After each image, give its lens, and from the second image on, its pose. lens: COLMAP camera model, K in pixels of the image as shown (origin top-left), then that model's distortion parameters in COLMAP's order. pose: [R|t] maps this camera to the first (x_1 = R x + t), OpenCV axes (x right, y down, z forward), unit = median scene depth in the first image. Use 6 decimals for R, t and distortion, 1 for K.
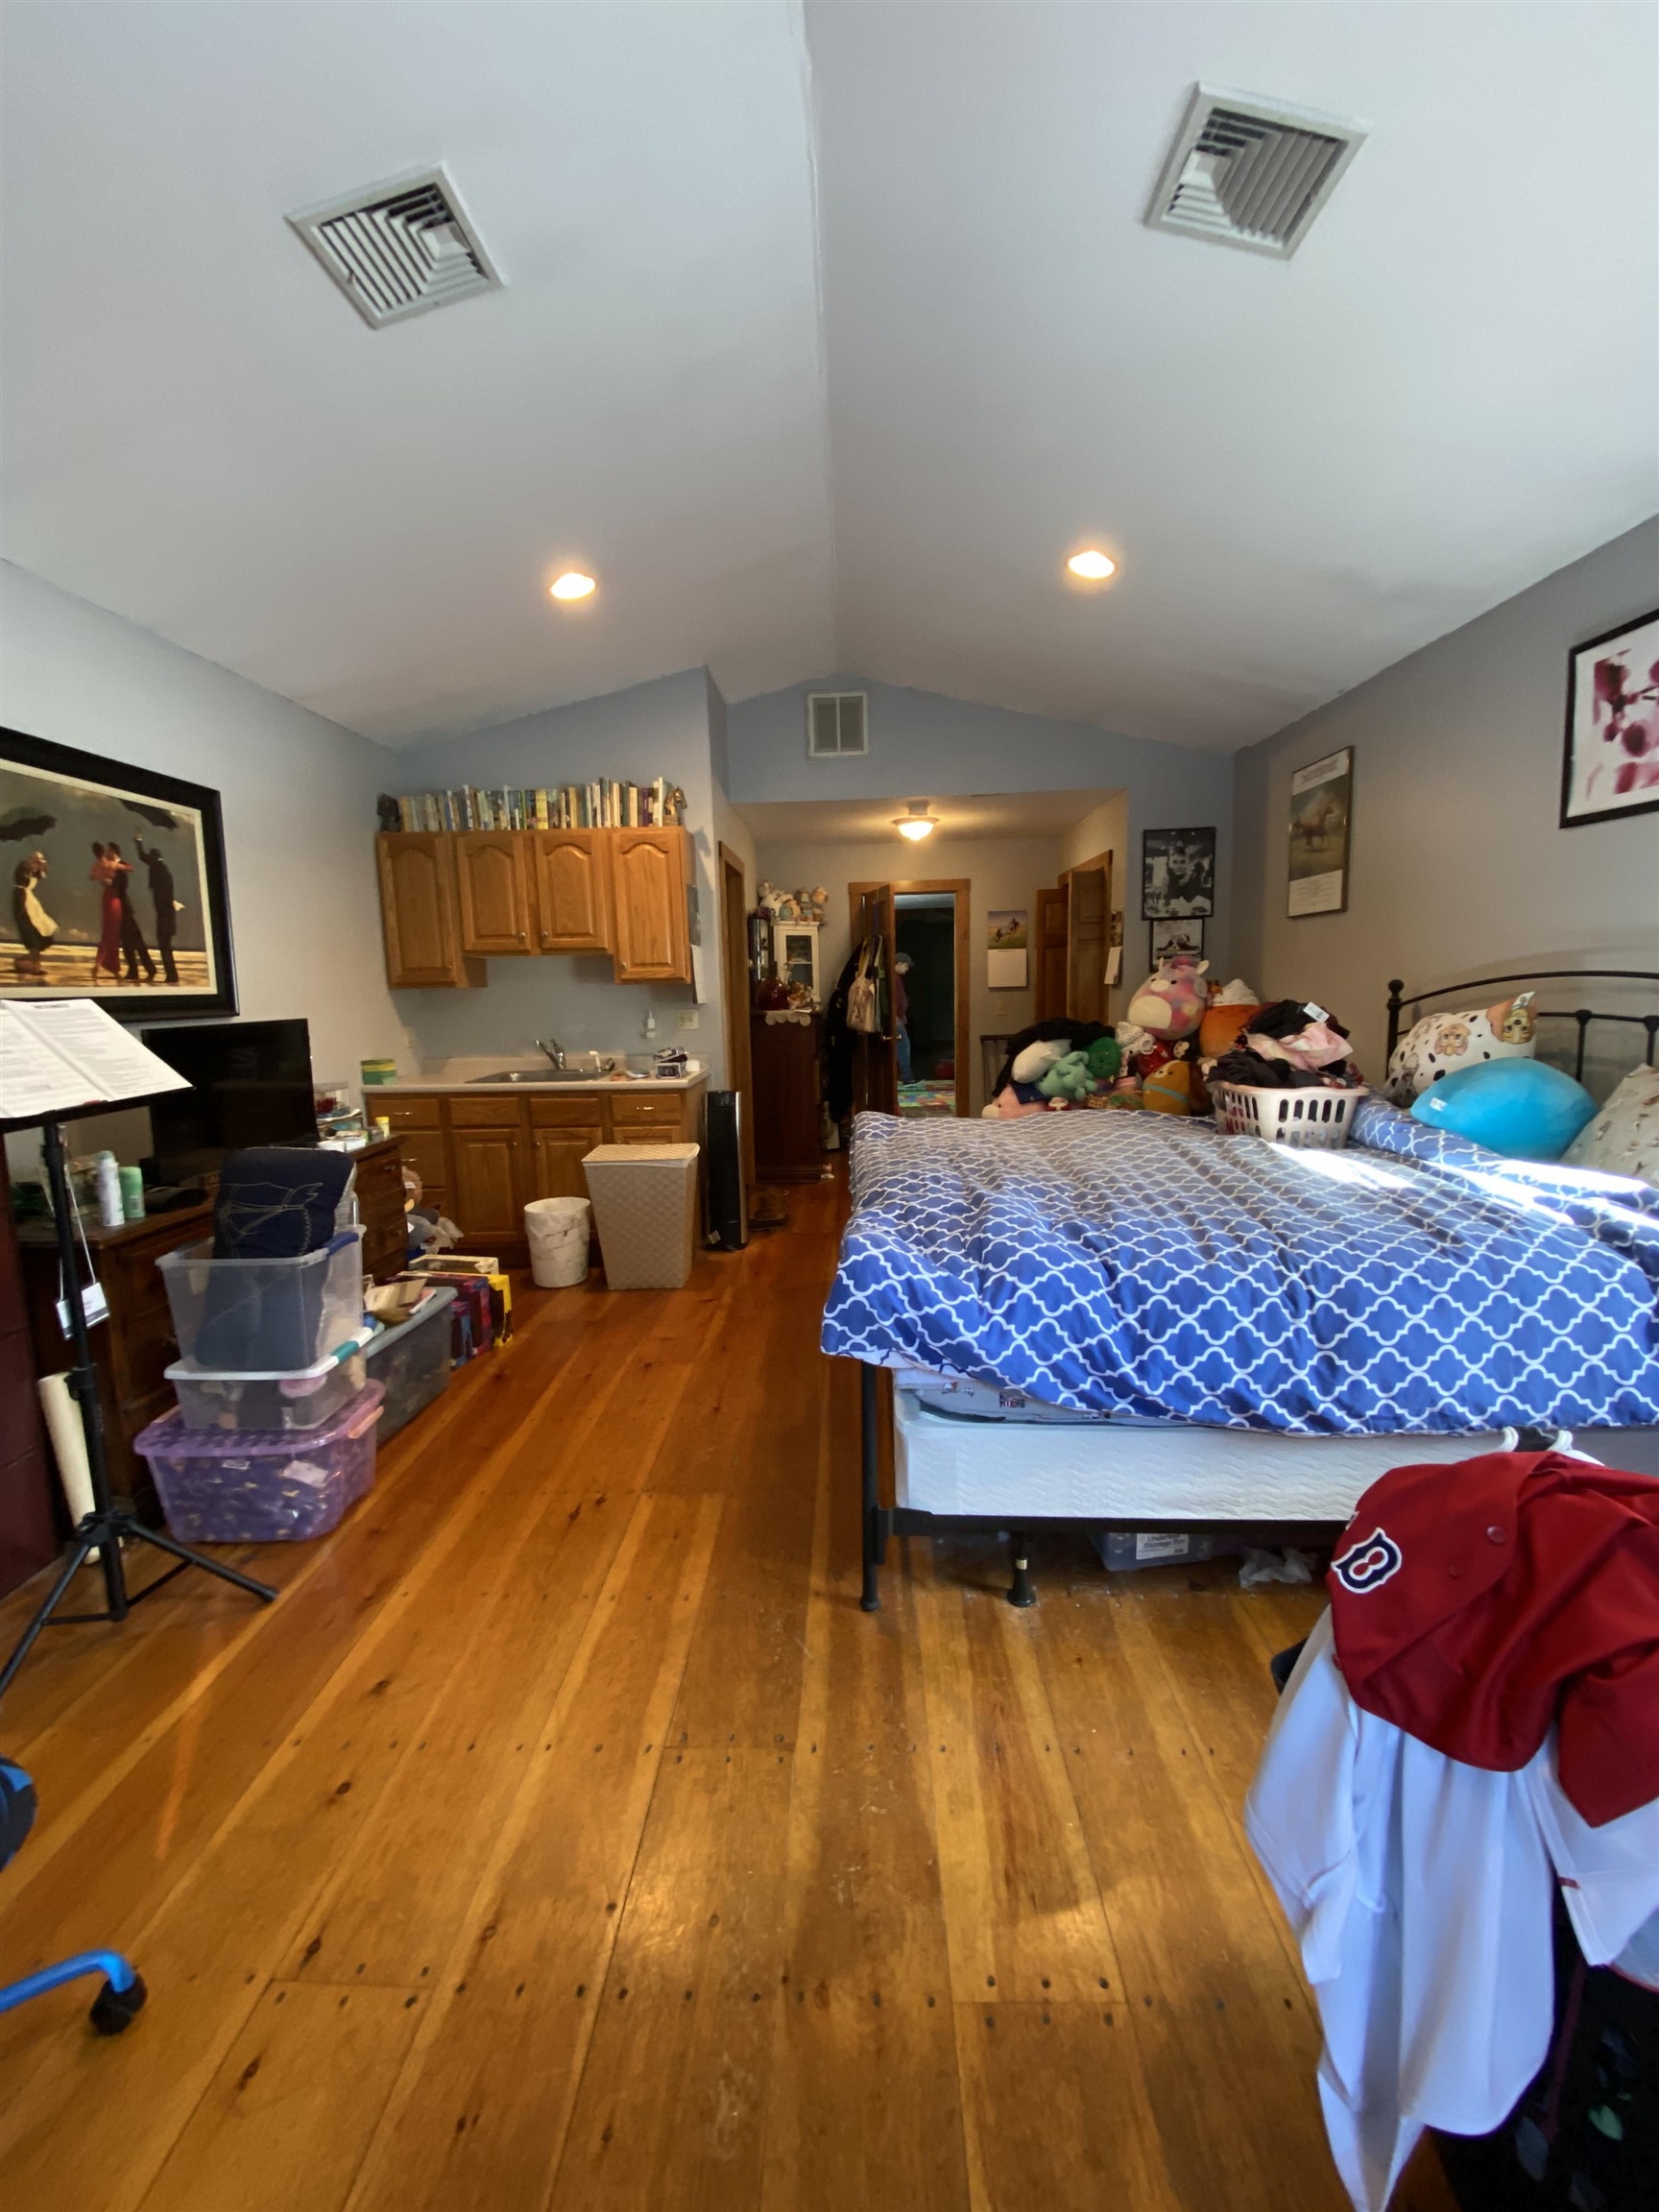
lens RADIAL K [[890.2, 0, 830.2], [0, 890.2, 1089.0], [0, 0, 1]] dist [0.031685, -0.032139]
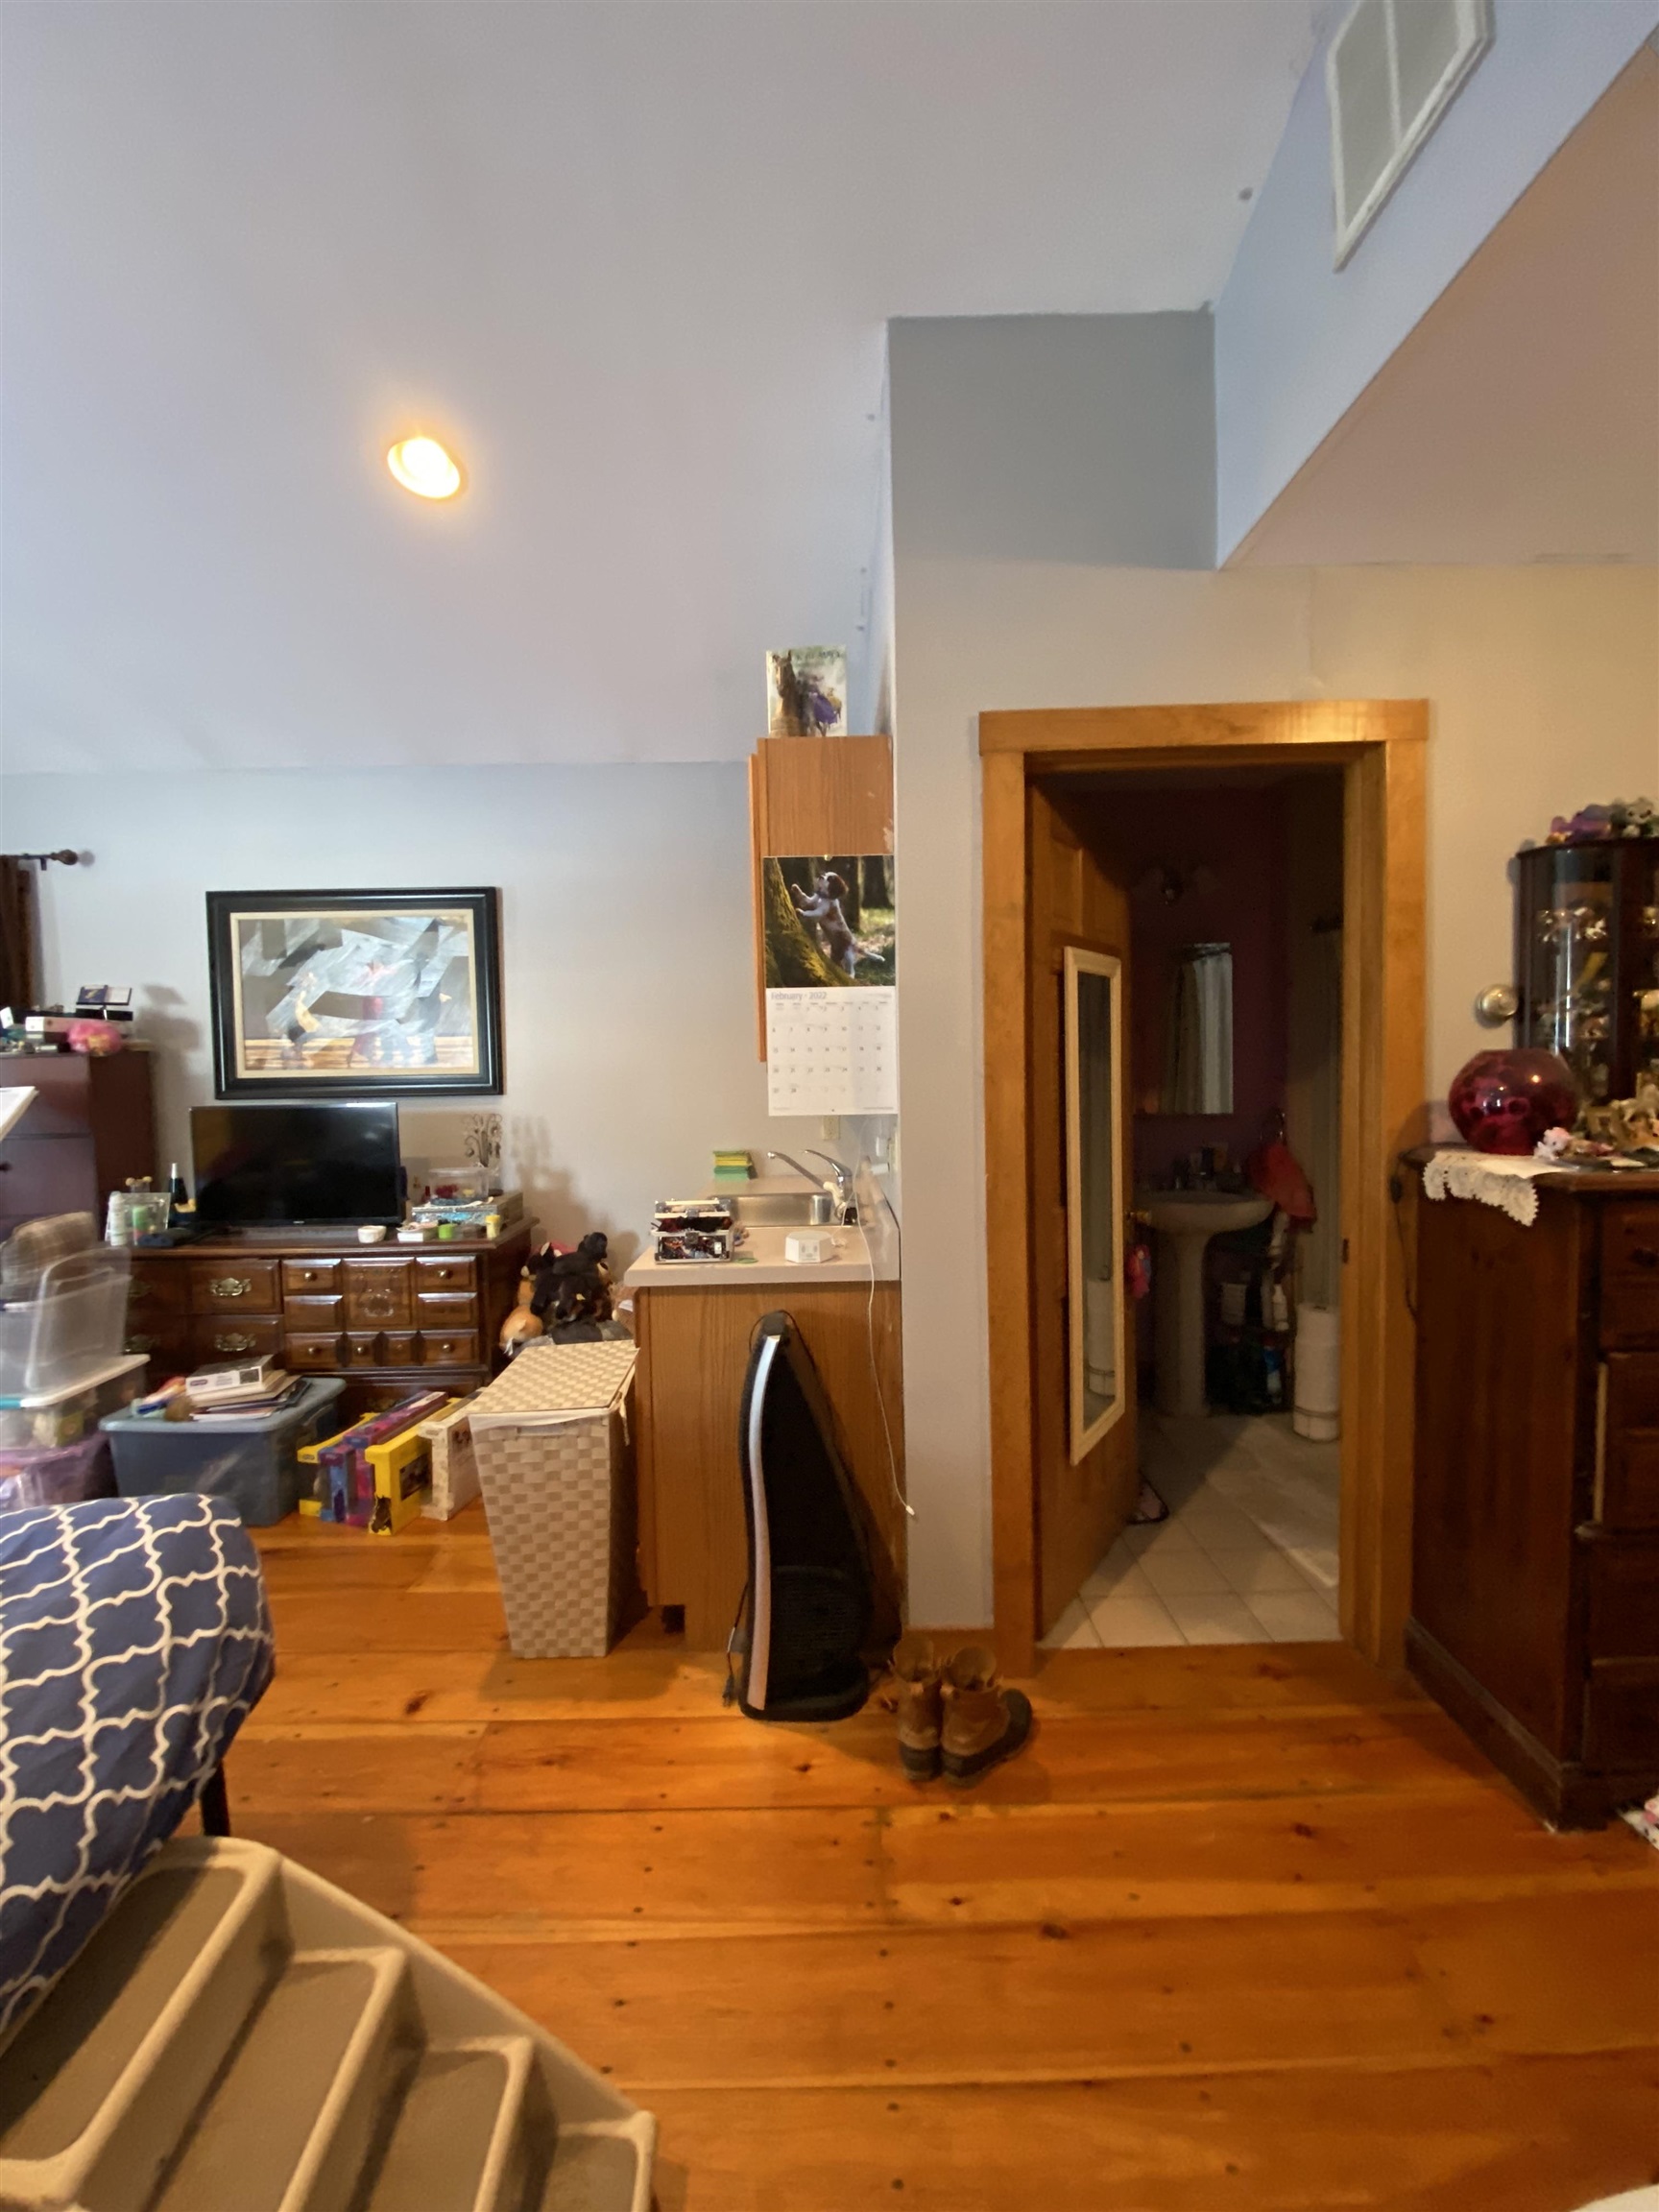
lens RADIAL K [[887.2, 0, 828.6], [0, 887.2, 1095.0], [0, 0, 1]] dist [0.049235, -0.029044]
pose [[0.031751, 0.065049, -0.997377, 0.456474], [-0.101737, 0.992907, 0.061518, -0.204867], [0.994305, 0.099517, 0.038144, 1.486122]]
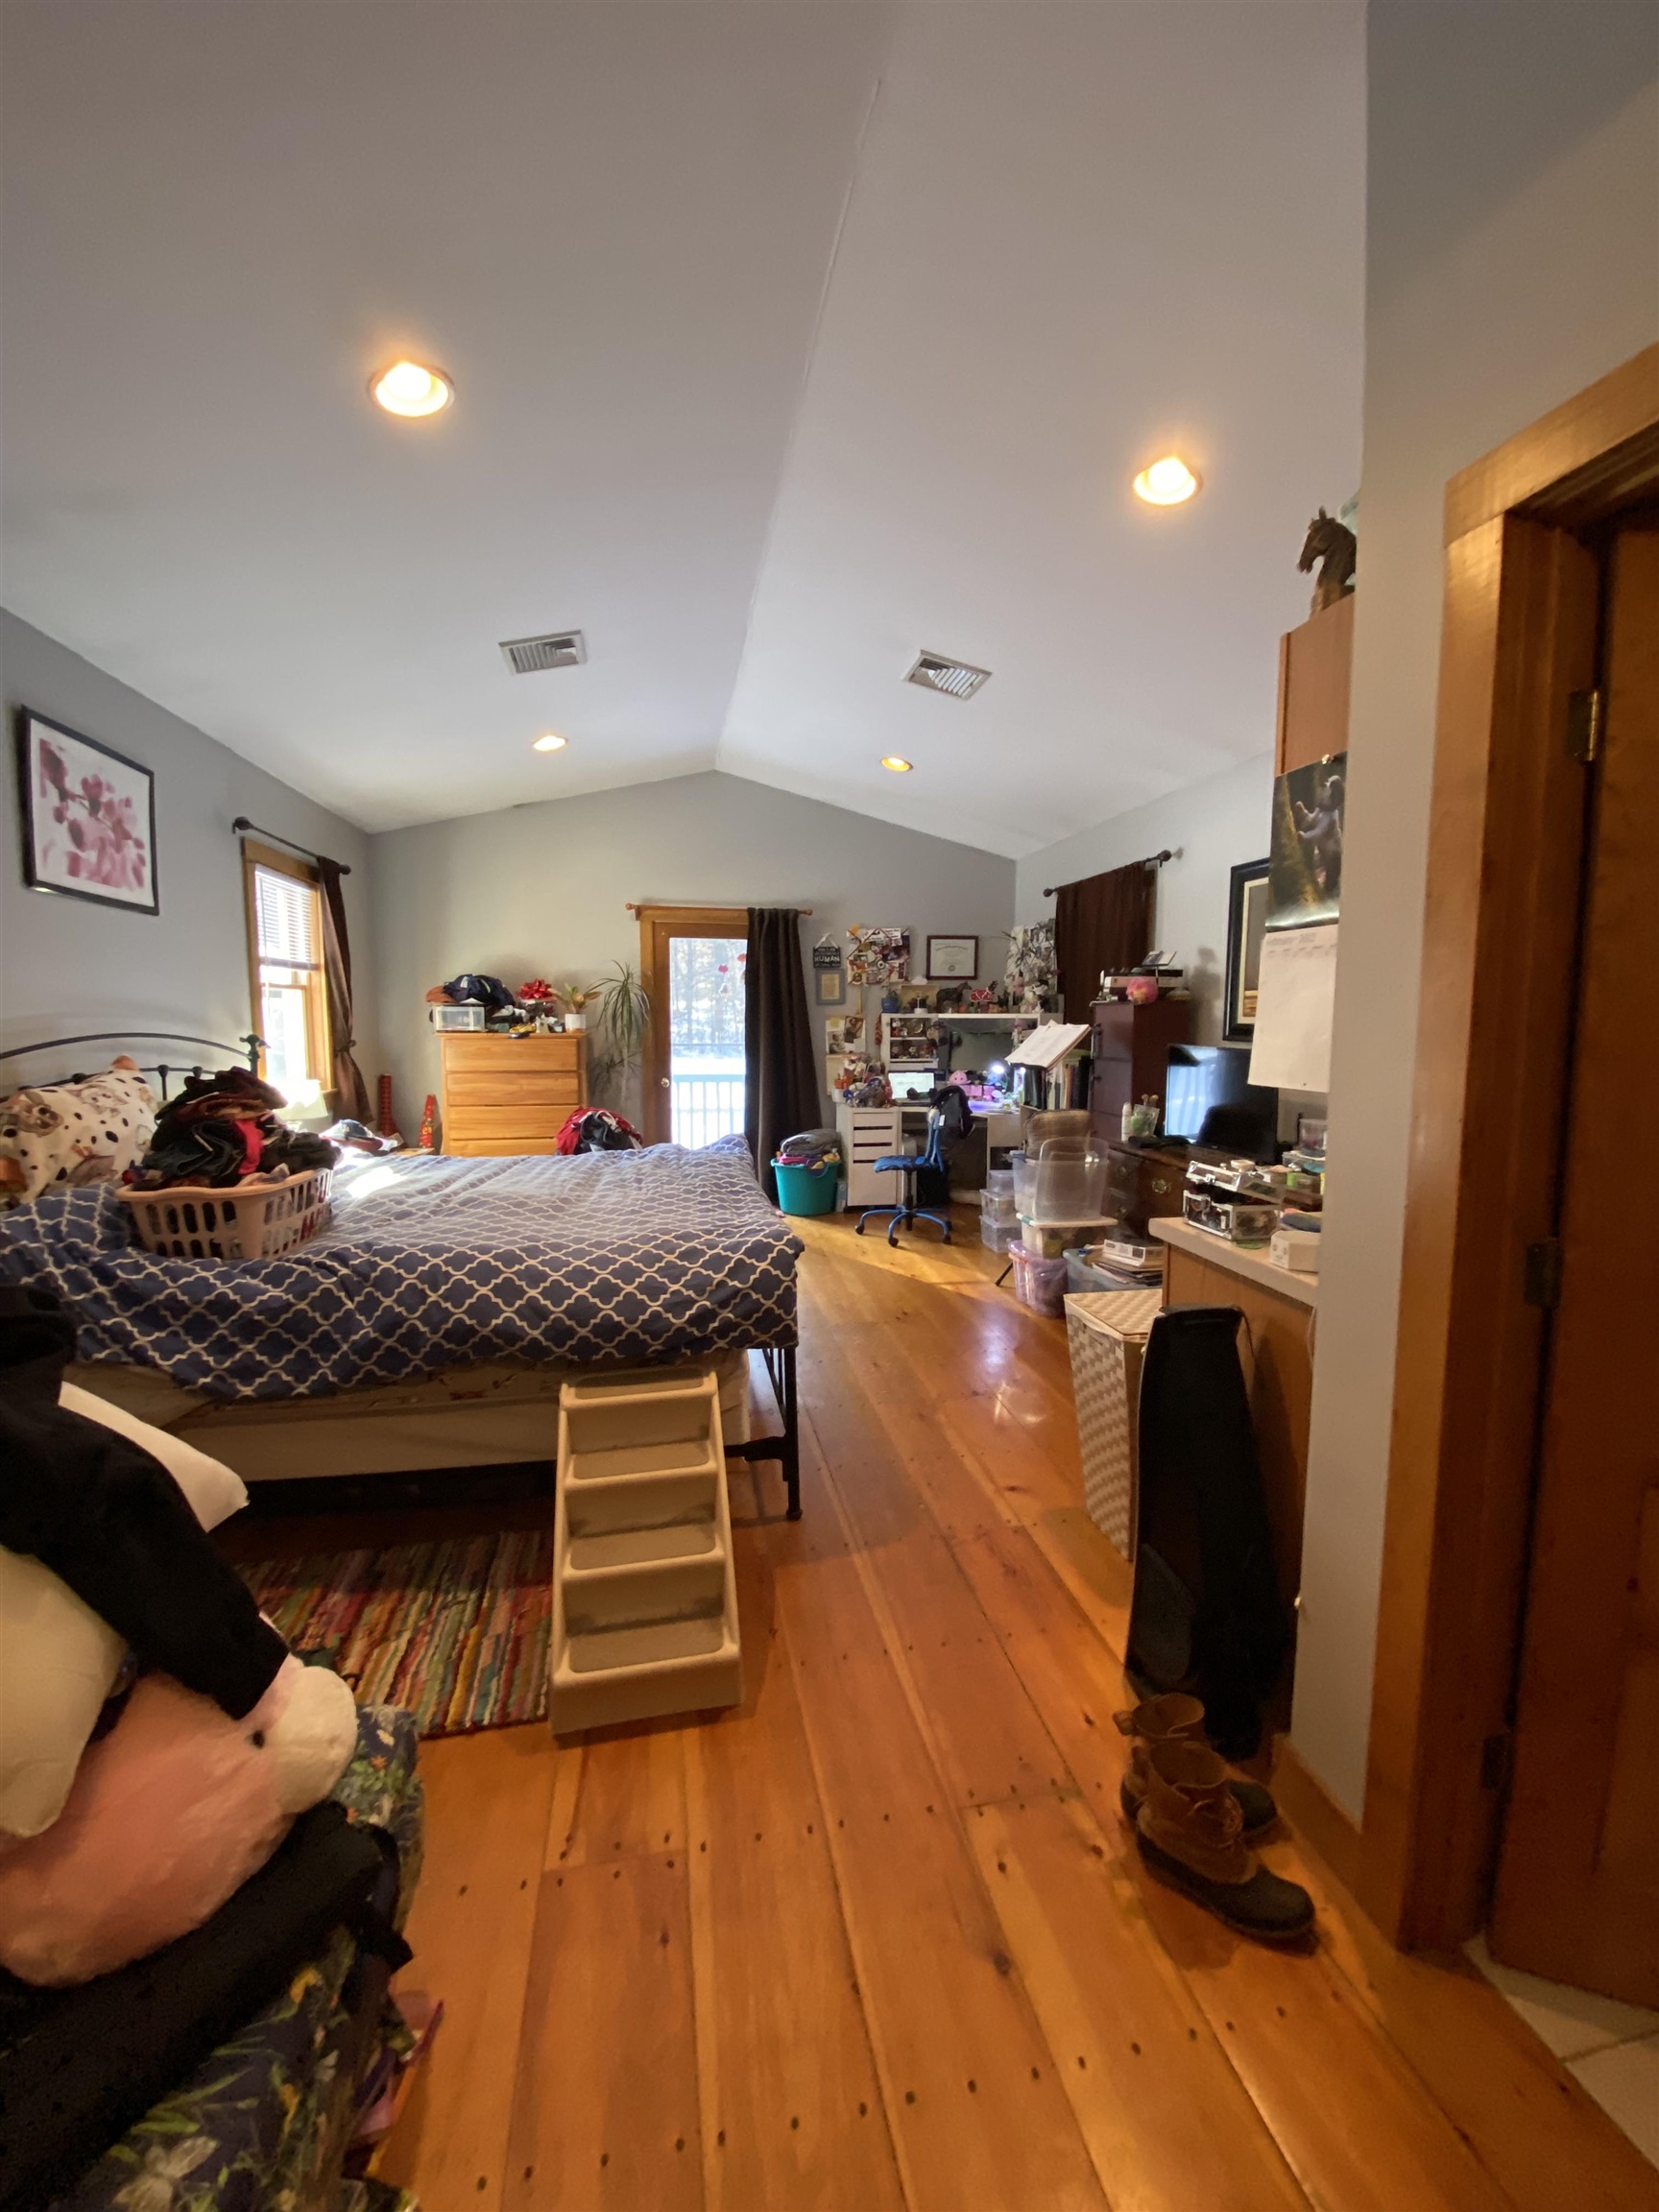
lens RADIAL K [[901.5, 0, 833.7], [0, 901.5, 1100.7], [0, 0, 1]] dist [0.050482, -0.028011]
pose [[-0.974364, 0.039900, -0.221413, 0.161463], [-0.009571, 0.975906, 0.217983, -0.263941], [0.224775, 0.214514, -0.950505, 2.019187]]
